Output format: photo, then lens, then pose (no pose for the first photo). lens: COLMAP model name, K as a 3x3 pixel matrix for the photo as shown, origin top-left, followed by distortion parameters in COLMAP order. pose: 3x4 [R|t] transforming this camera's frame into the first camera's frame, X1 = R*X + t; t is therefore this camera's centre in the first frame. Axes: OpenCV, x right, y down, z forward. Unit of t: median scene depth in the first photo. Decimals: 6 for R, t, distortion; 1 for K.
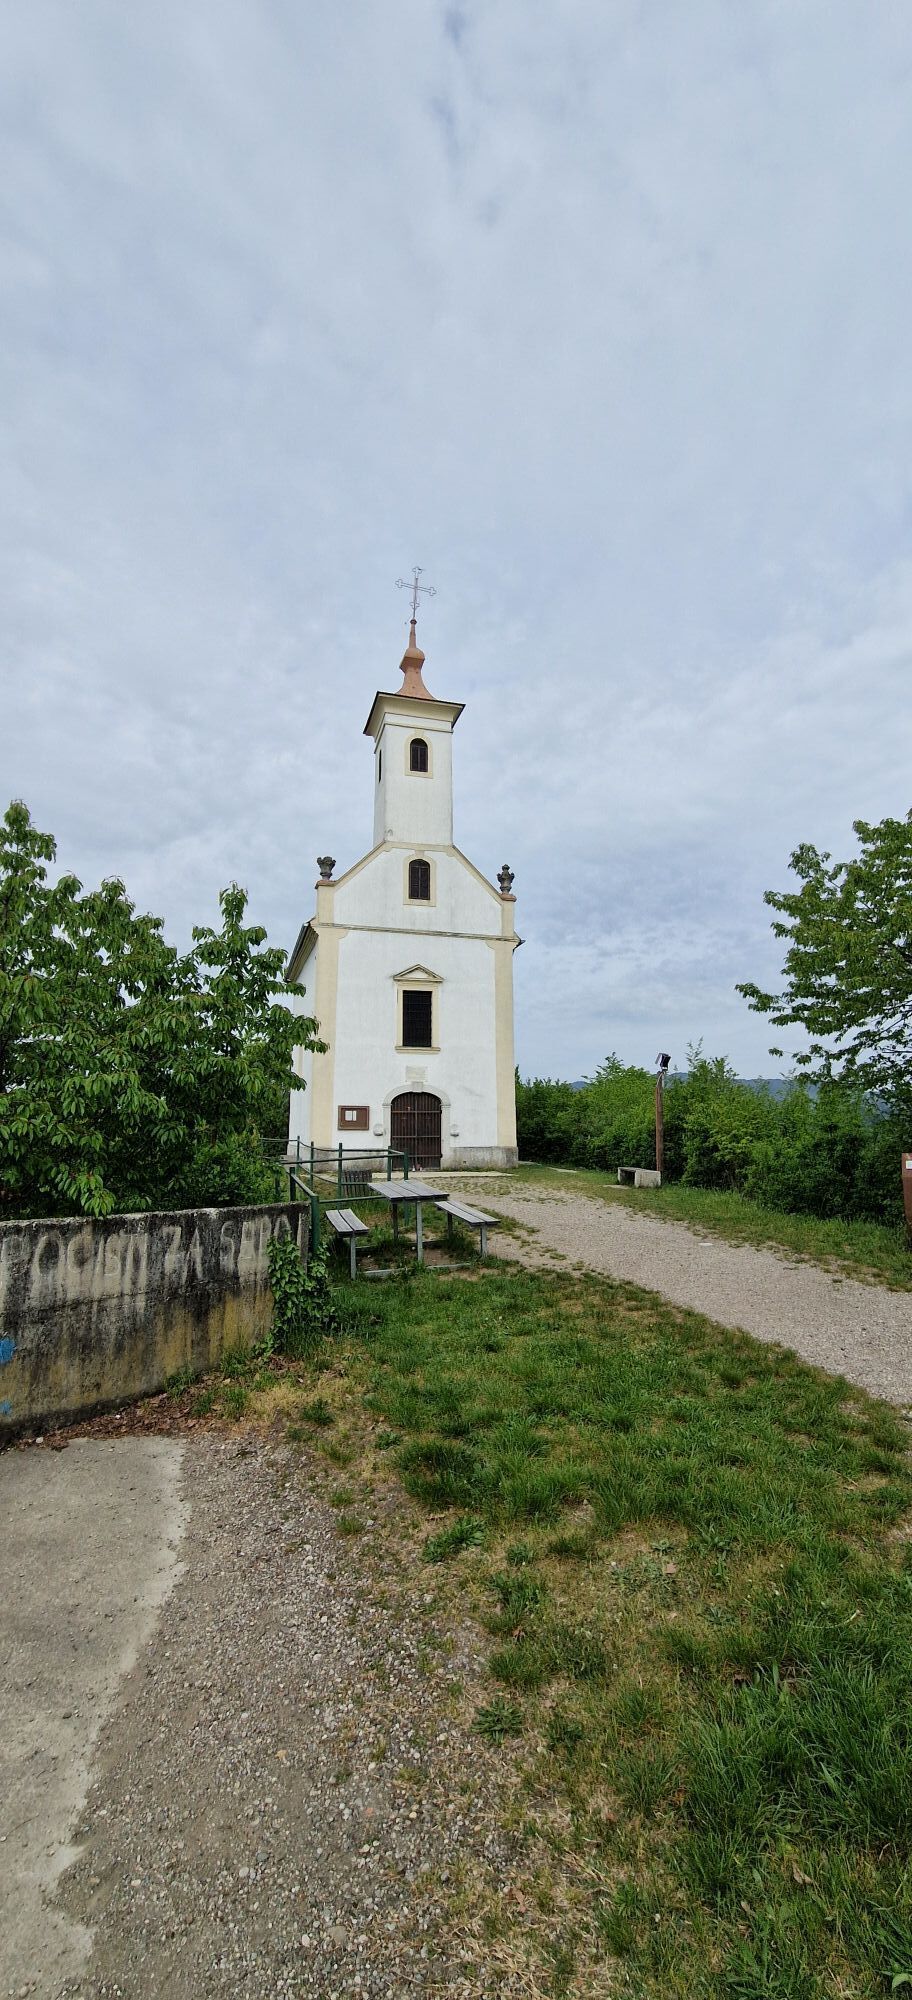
lens RADIAL K [[804.2, 0, 461.8], [0, 804.2, 1006.6], [0, 0, 1]] dist [-0.000703, 0.000006]
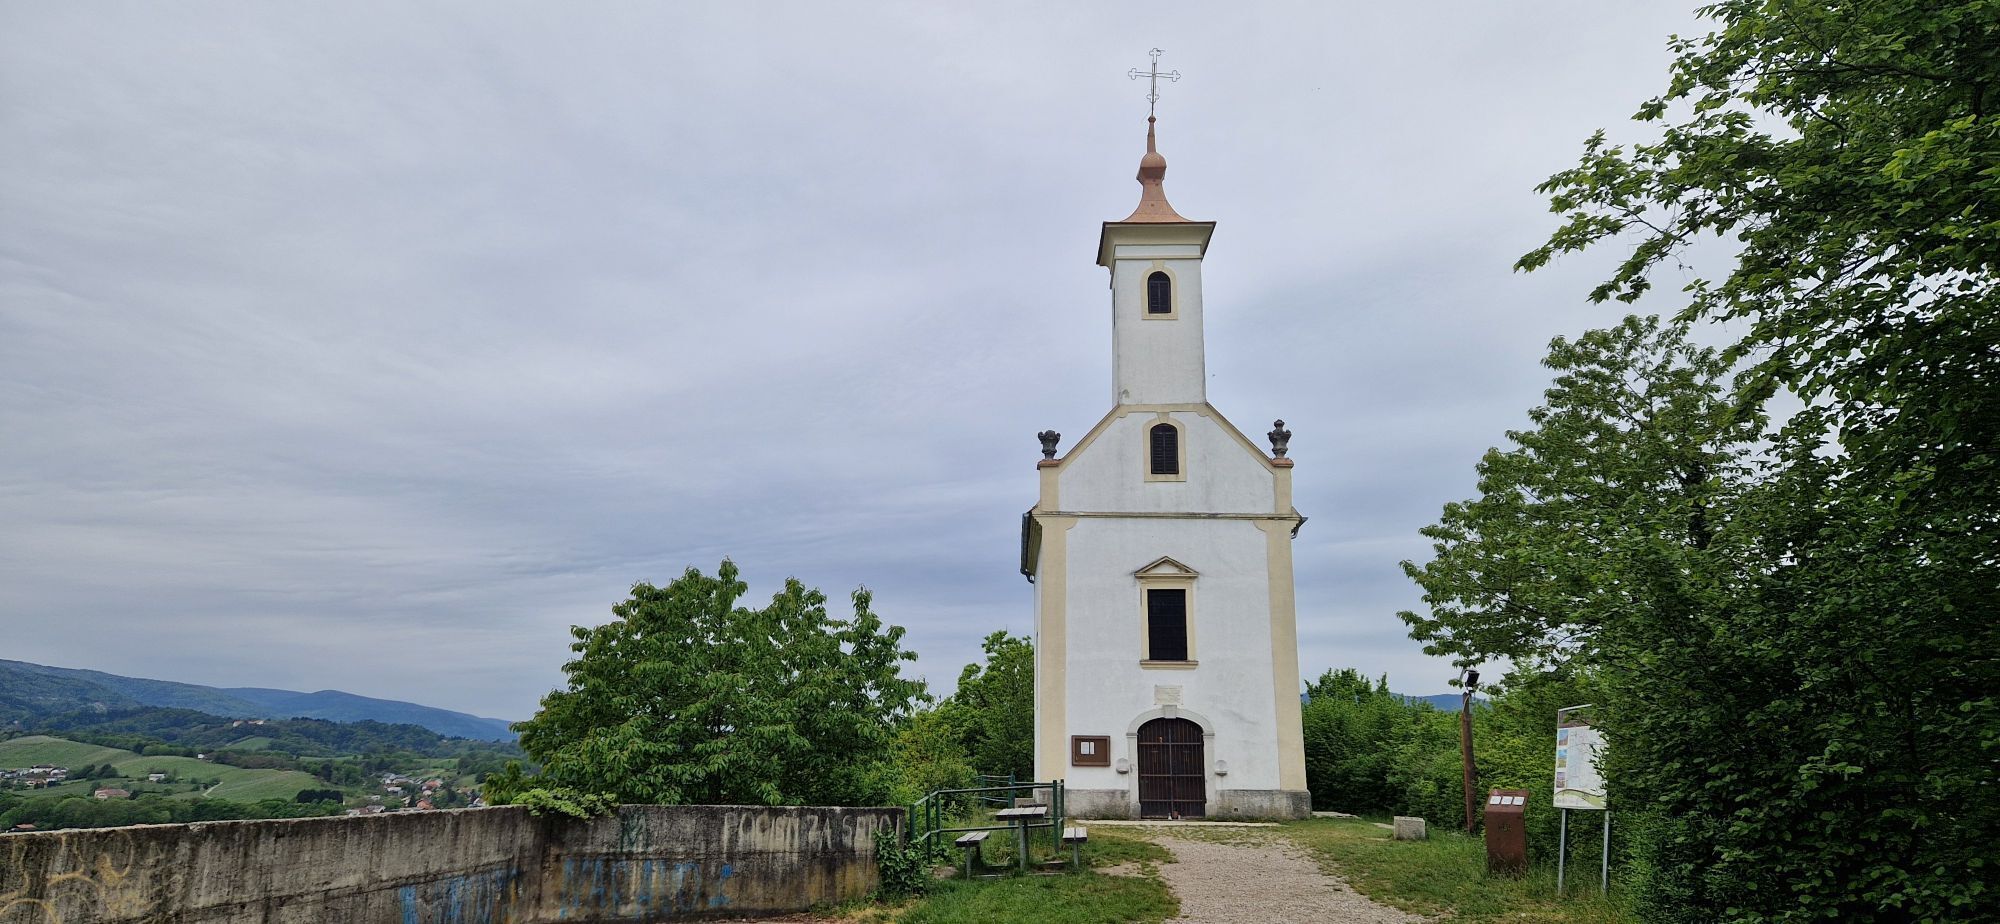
lens RADIAL K [[1319.1, 0, 999.5], [0, 1319.1, 476.6], [0, 0, 1]] dist [0.106166, -0.075893]
pose [[0.957743, -0.057067, -0.281906, 0.168836], [0.038110, 0.996656, -0.072280, -0.044240], [0.285088, 0.058483, 0.956716, -0.321734]]
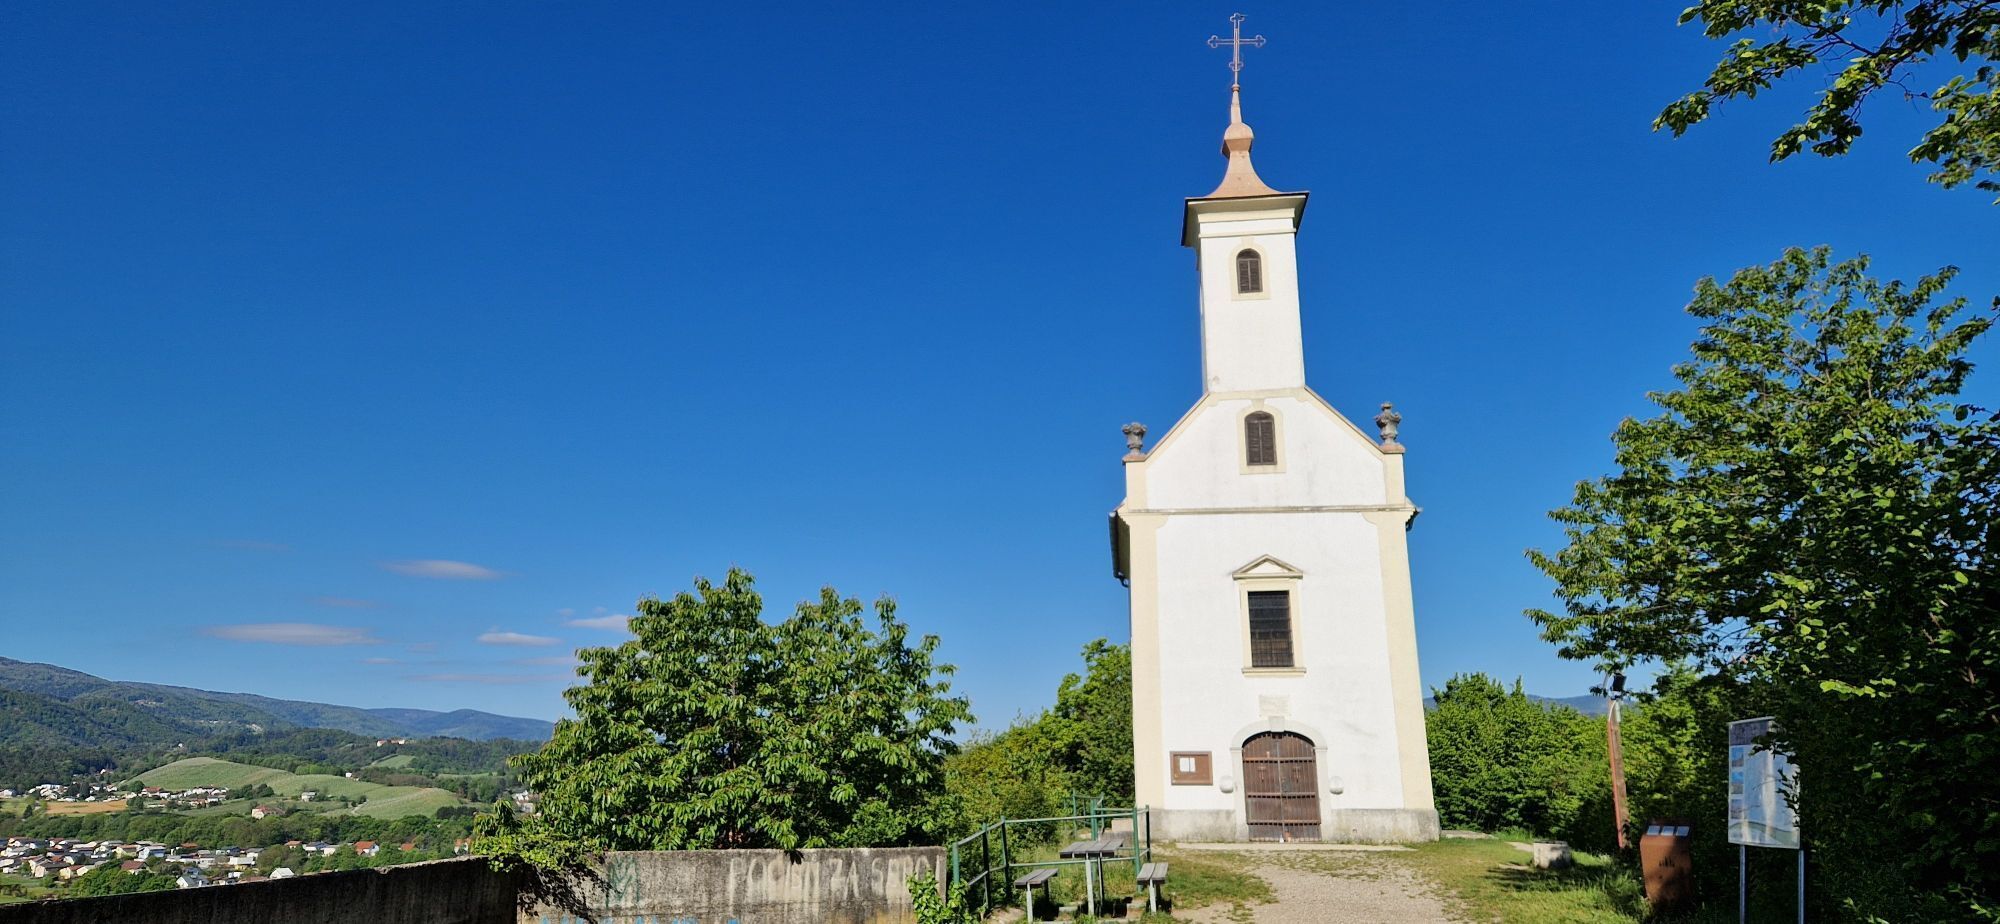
lens RADIAL K [[1330.3, 0, 989.7], [0, 1330.3, 453.8], [0, 0, 1]] dist [0.094667, -0.074728]
pose [[0.926468, -0.095561, -0.364039, 0.172435], [0.063696, 0.993088, -0.098583, -0.040740], [0.370944, 0.068146, 0.926152, -0.244207]]
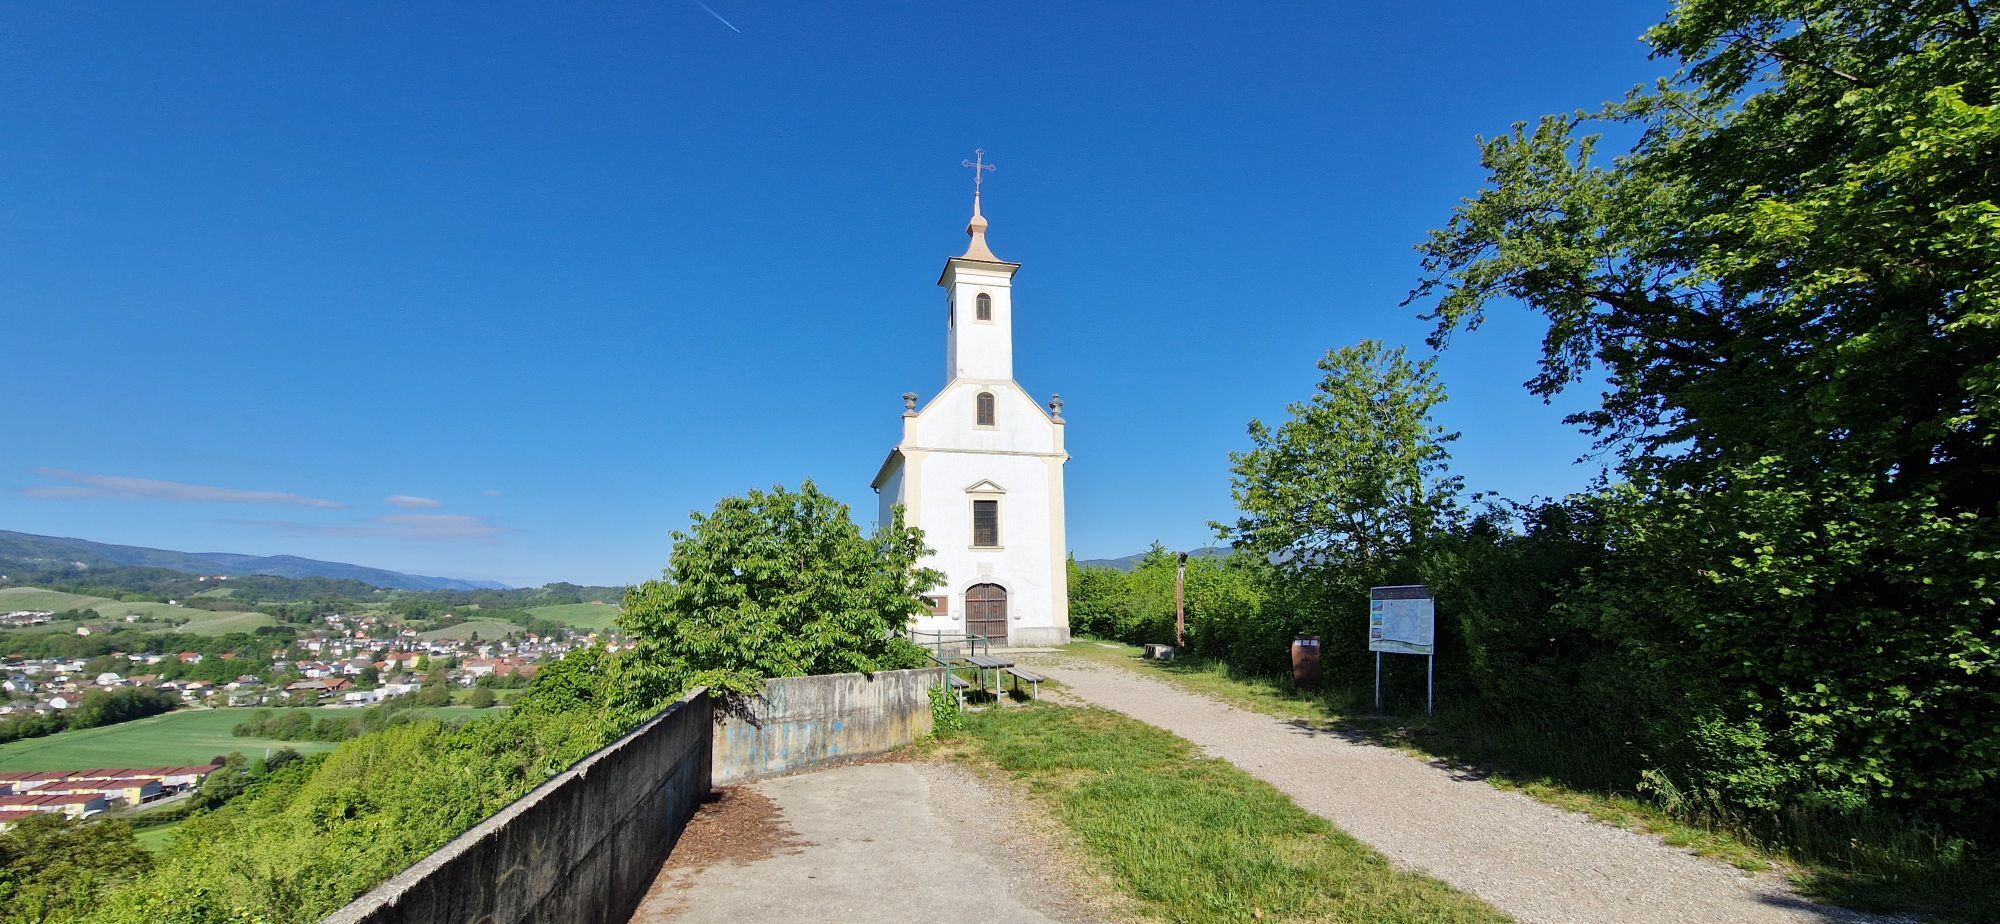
lens RADIAL K [[808.4, 0, 1001.1], [0, 808.4, 450.6], [0, 0, 1]] dist [0.021033, -0.010274]
pose [[0.999554, -0.015096, -0.025783, 0.002058], [0.014190, 0.999288, -0.034968, -0.053267], [0.026292, 0.034586, 0.999056, -0.246027]]
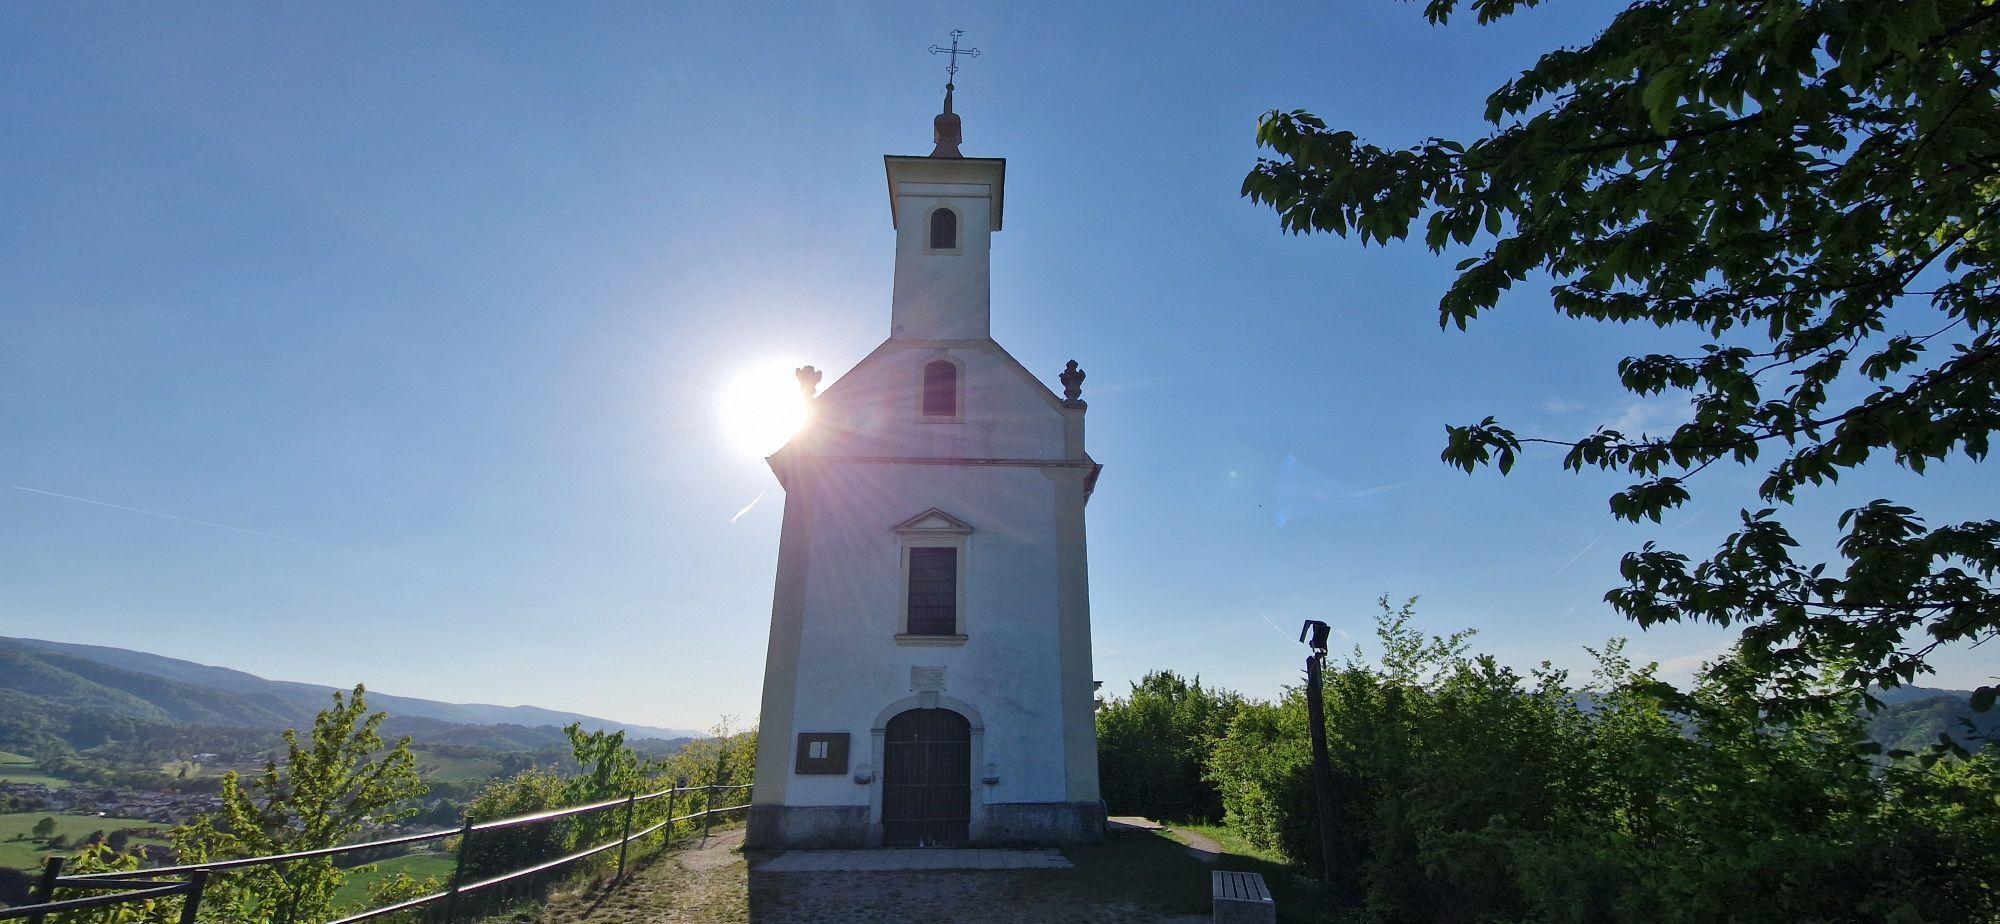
lens RADIAL K [[798.7, 0, 1016.8], [0, 798.7, 453.9], [0, 0, 1]] dist [0.000034, -0.000138]
pose [[0.973390, -0.085155, -0.212747, 0.161350], [0.038651, 0.976100, -0.213857, 0.049490], [0.225873, 0.199943, 0.953417, 0.392991]]
